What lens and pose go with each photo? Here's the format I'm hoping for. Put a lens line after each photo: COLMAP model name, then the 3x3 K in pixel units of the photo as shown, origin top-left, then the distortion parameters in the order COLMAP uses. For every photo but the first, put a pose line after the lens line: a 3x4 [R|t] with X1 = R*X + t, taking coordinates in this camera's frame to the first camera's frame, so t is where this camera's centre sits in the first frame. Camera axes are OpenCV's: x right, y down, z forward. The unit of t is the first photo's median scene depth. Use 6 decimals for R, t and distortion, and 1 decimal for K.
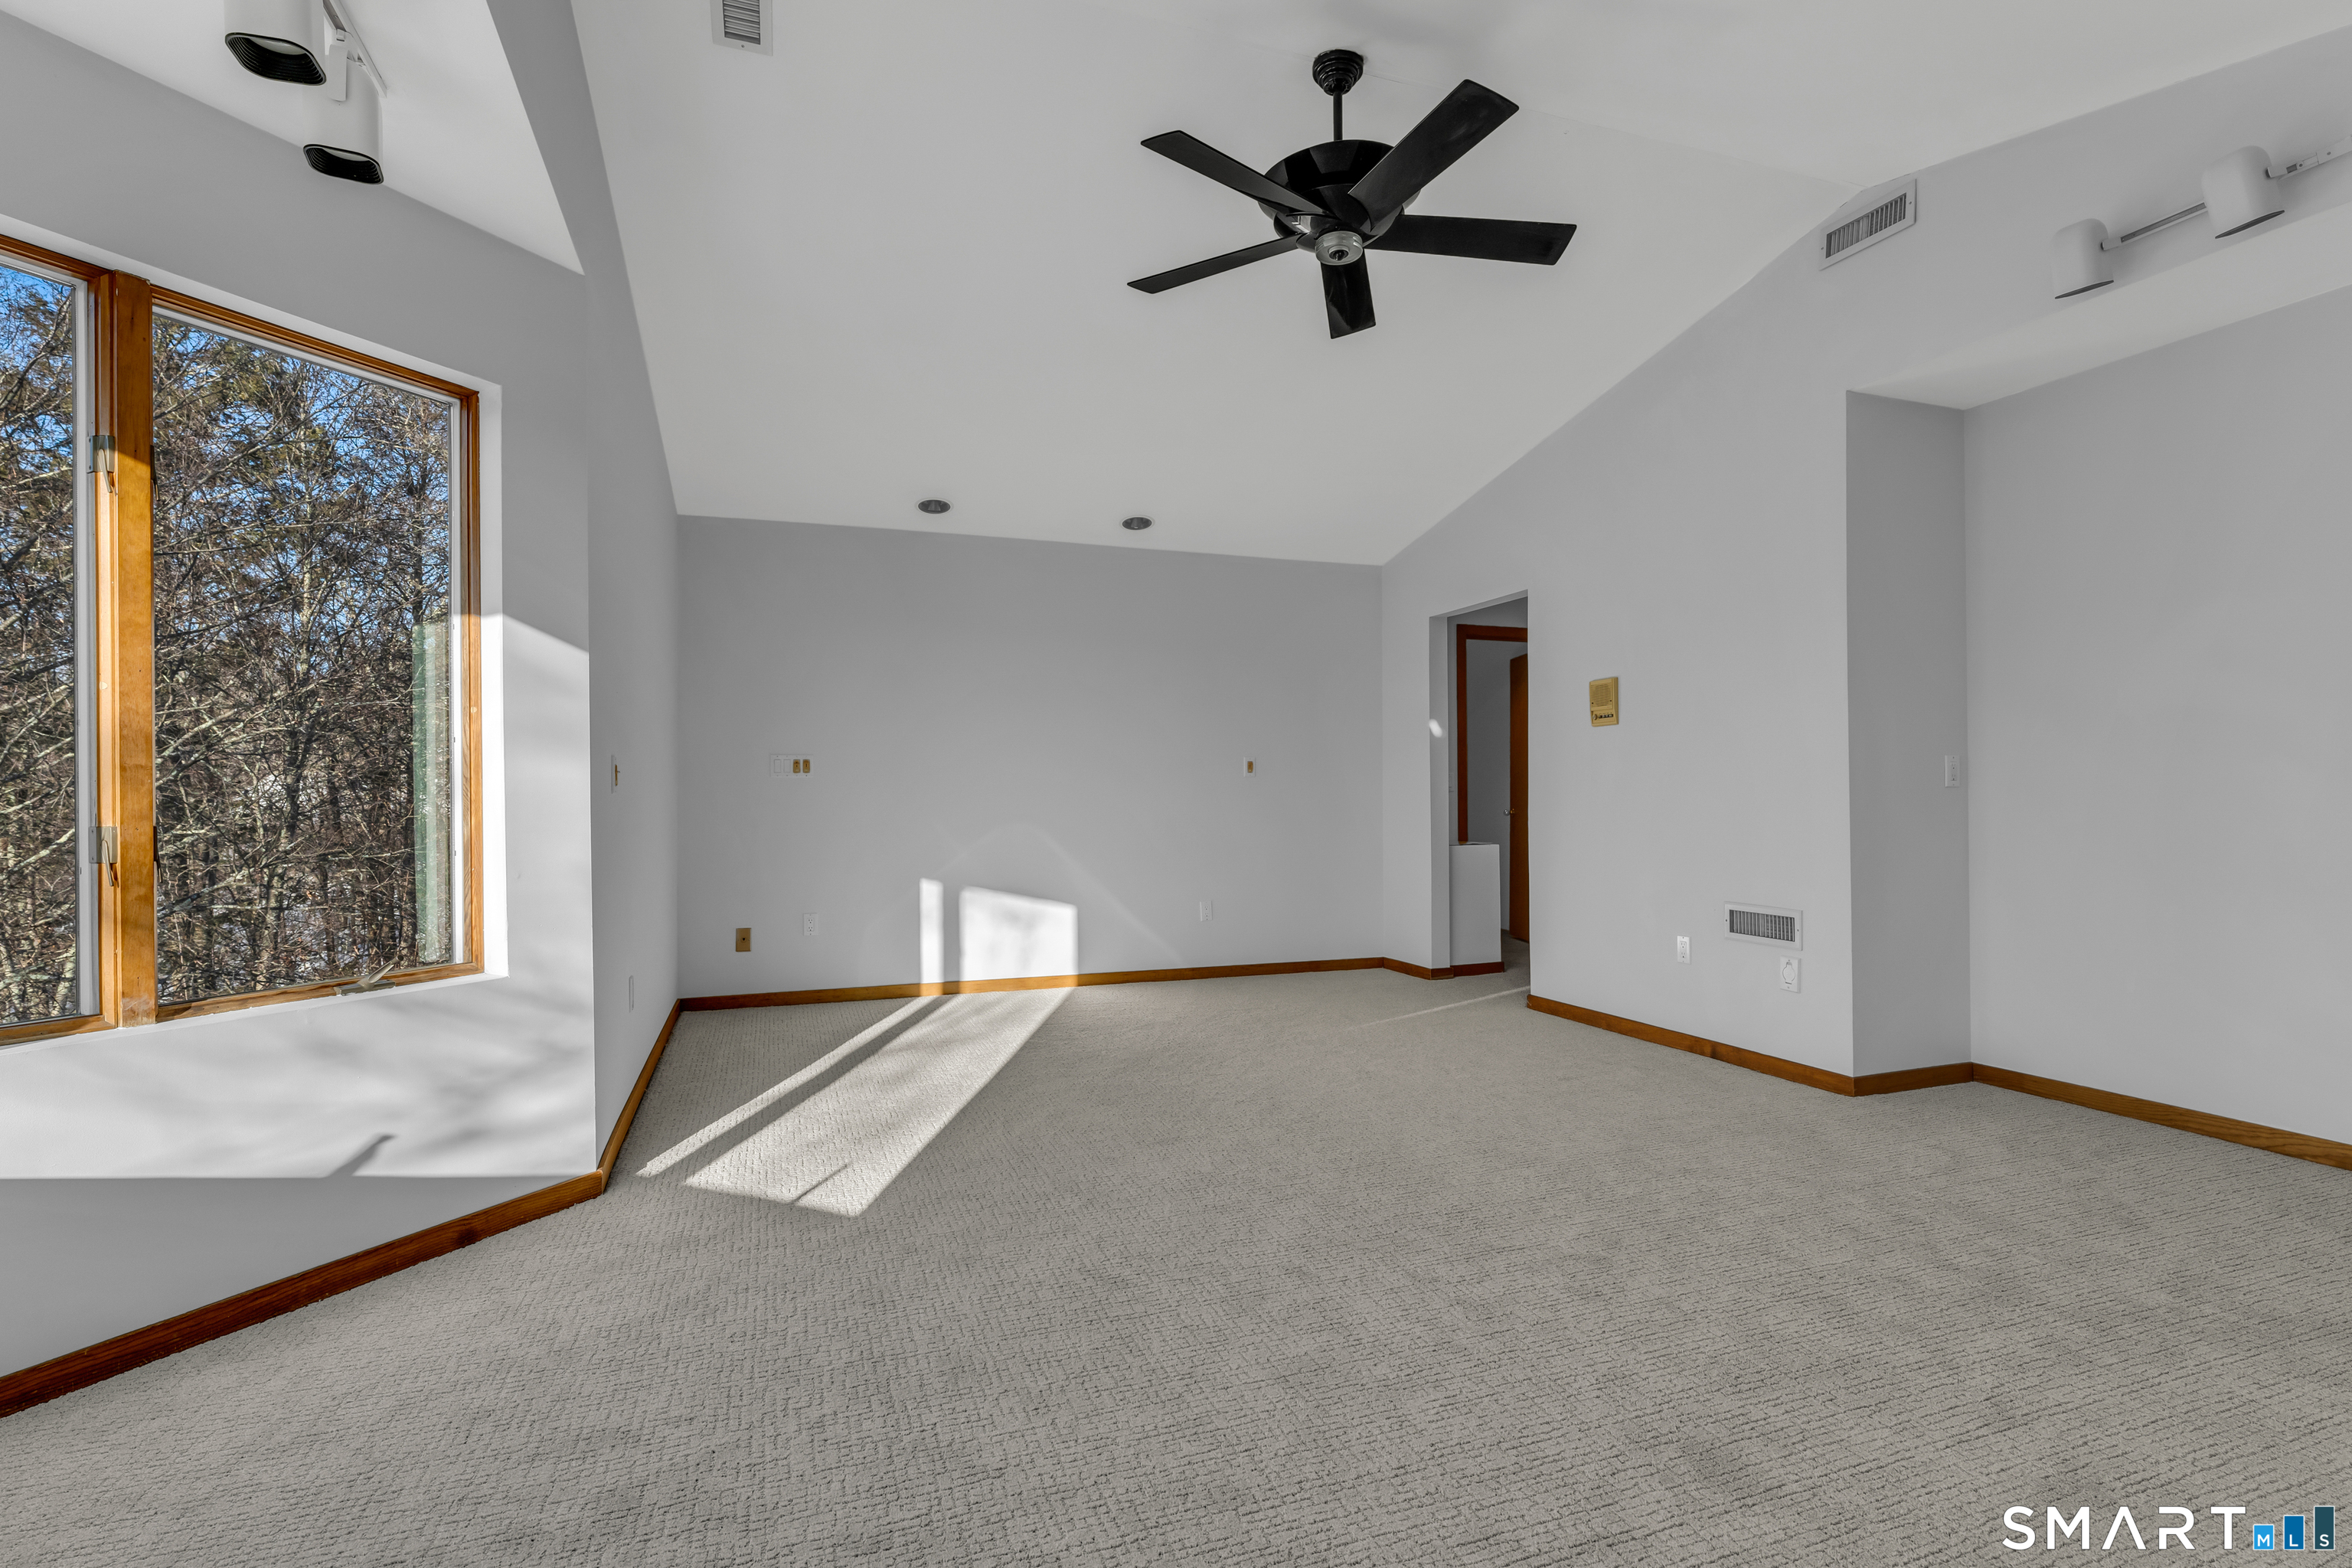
lens RADIAL K [[1124.2, 0, 1176.0], [0, 1124.2, 784.0], [0, 0, 1]] dist [-0.000121, -0.000192]
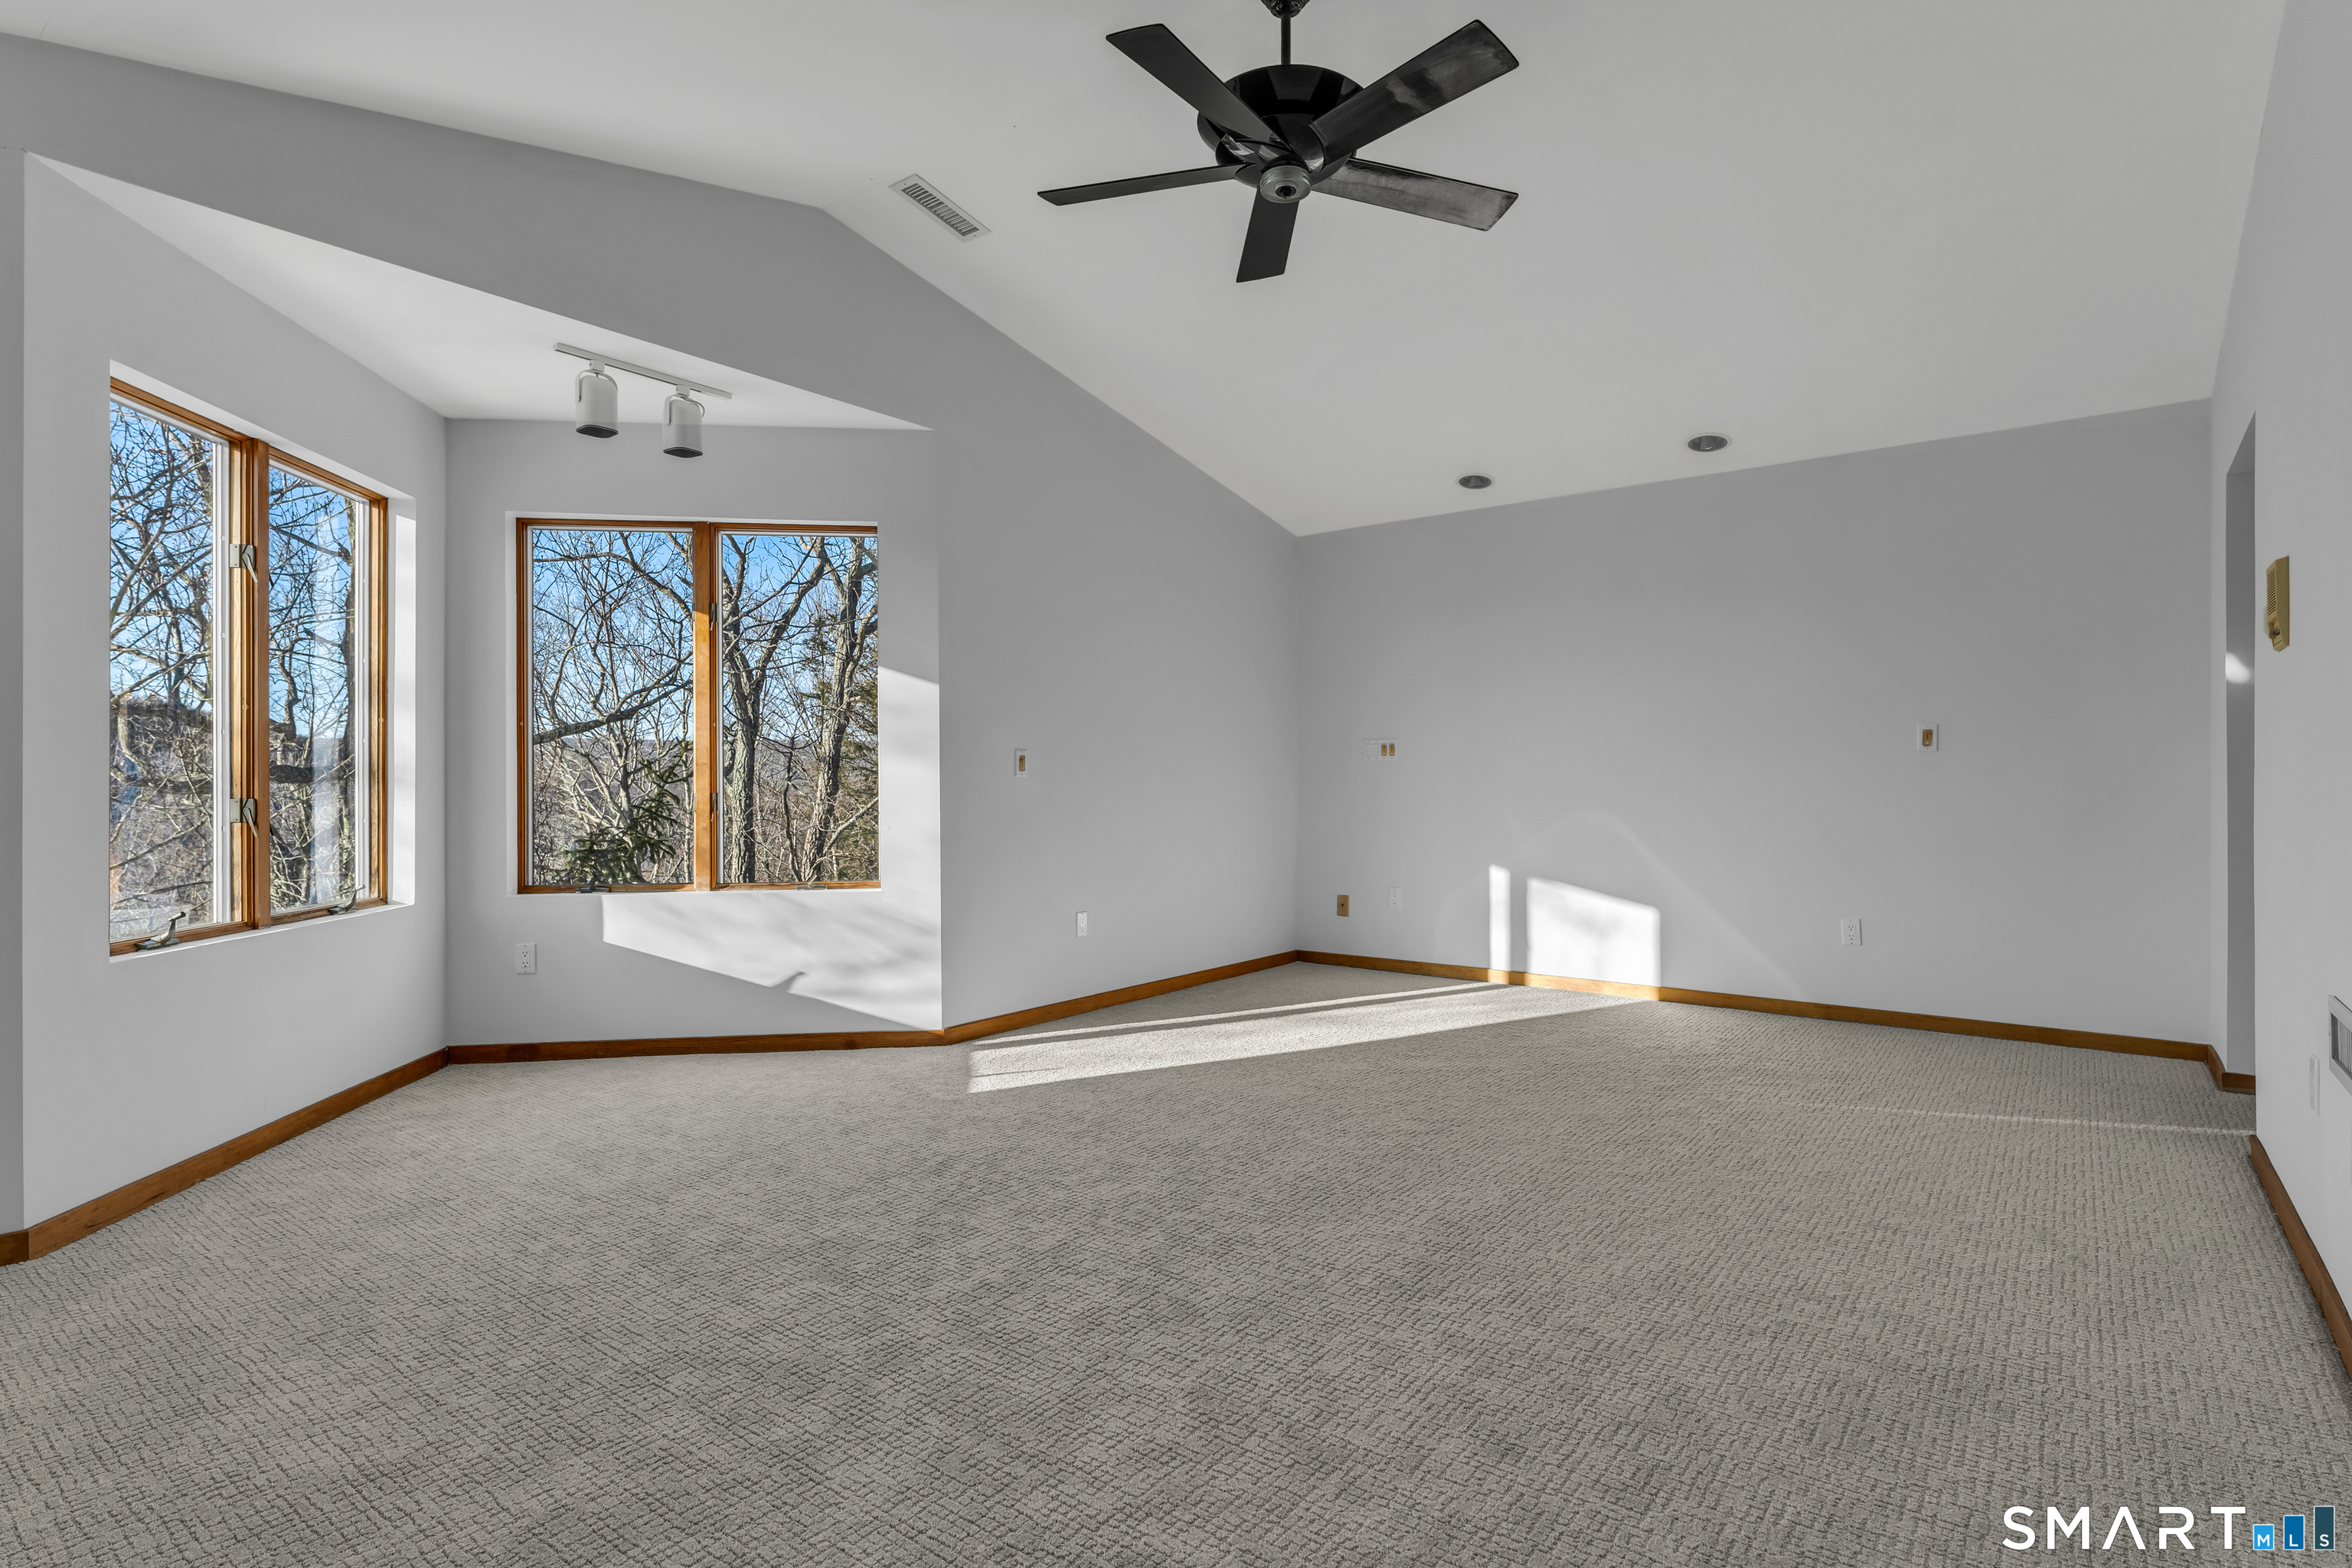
lens RADIAL K [[1189.0, 0, 1176.0], [0, 1189.0, 784.0], [0, 0, 1]] dist [-0.001150, 0.000129]
pose [[0.530557, 0.008636, -0.847605, 0.526756], [0.006611, 0.999876, 0.014326, -0.000540], [0.847624, -0.013204, 0.530434, 0.231948]]
